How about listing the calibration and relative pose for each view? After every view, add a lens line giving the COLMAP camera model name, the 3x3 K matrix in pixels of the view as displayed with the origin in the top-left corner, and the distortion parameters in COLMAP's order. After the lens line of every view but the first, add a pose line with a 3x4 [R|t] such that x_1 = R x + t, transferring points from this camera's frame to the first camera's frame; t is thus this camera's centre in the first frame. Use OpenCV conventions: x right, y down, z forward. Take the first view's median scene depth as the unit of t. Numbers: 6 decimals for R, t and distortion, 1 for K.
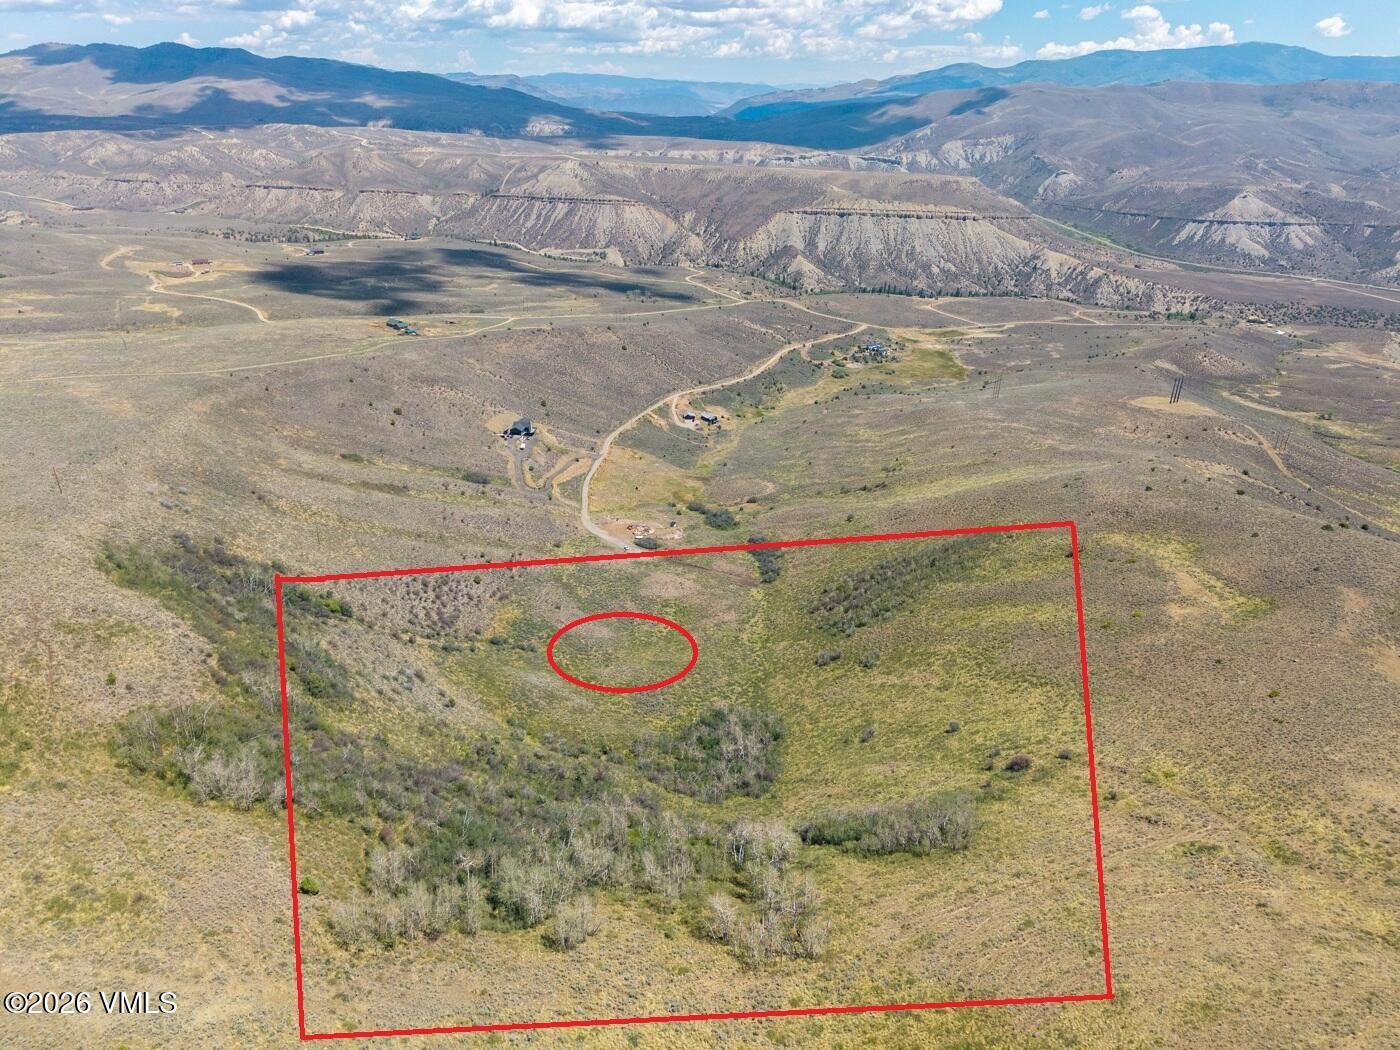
lens RADIAL K [[954.0, 0, 706.5], [0, 954.0, 522.2], [0, 0, 1]] dist [0.030773, -0.020664]
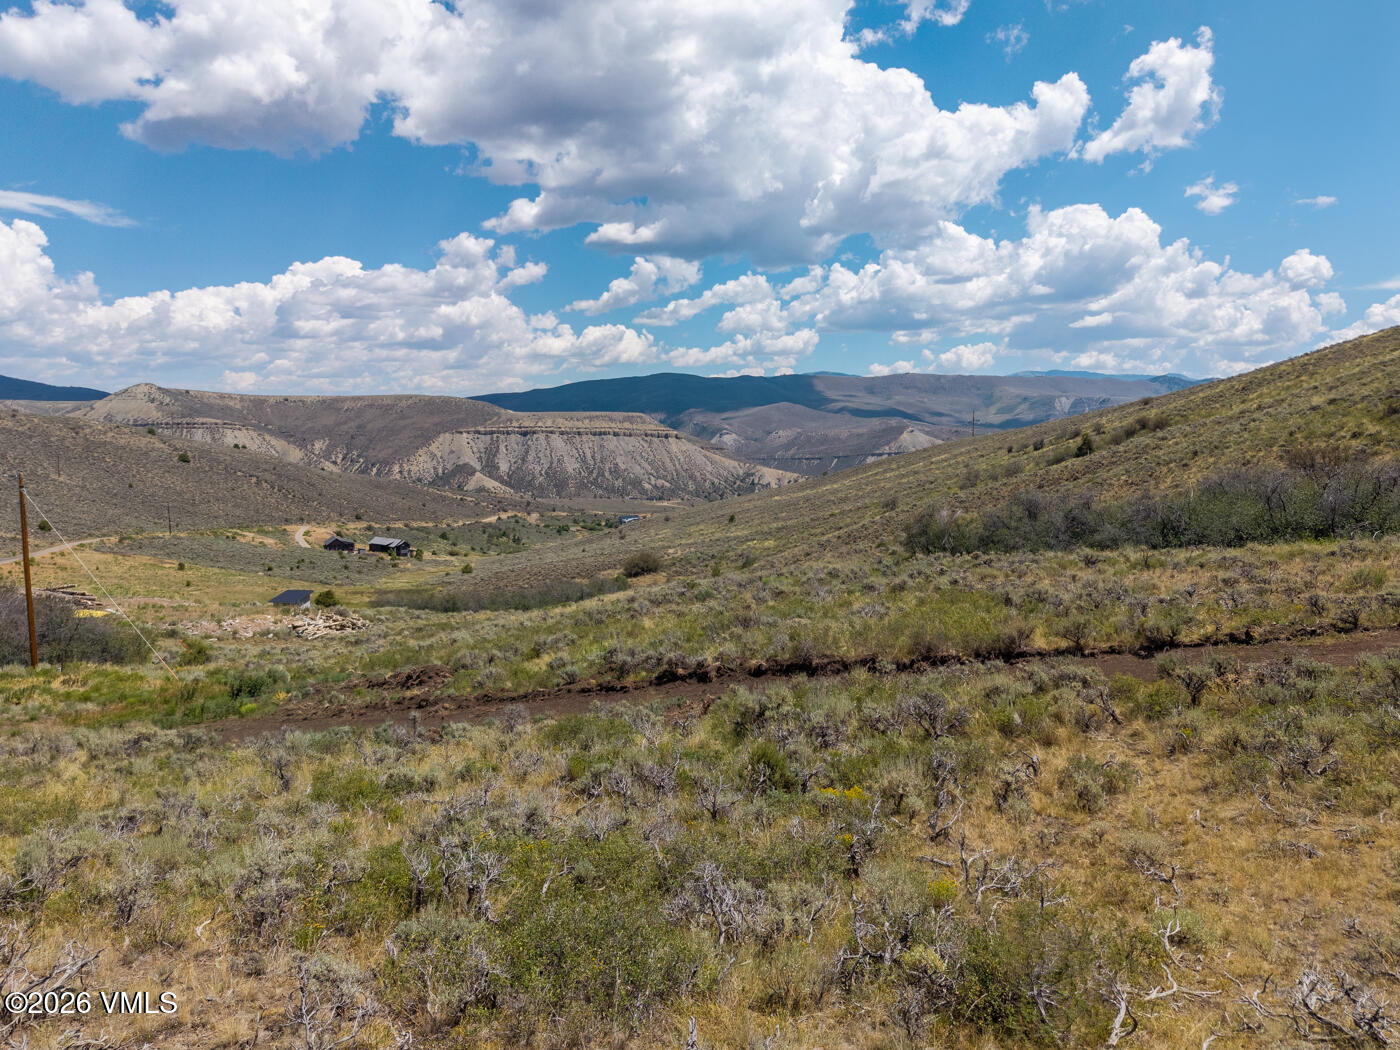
lens RADIAL K [[954.0, 0, 718.9], [0, 954.0, 520.1], [0, 0, 1]] dist [0.030773, -0.020664]
pose [[0.923657, -0.038078, 0.381323, -0.019705], [0.162713, 0.939871, -0.300279, 0.022241], [-0.346960, 0.339401, 0.874314, 0.249945]]
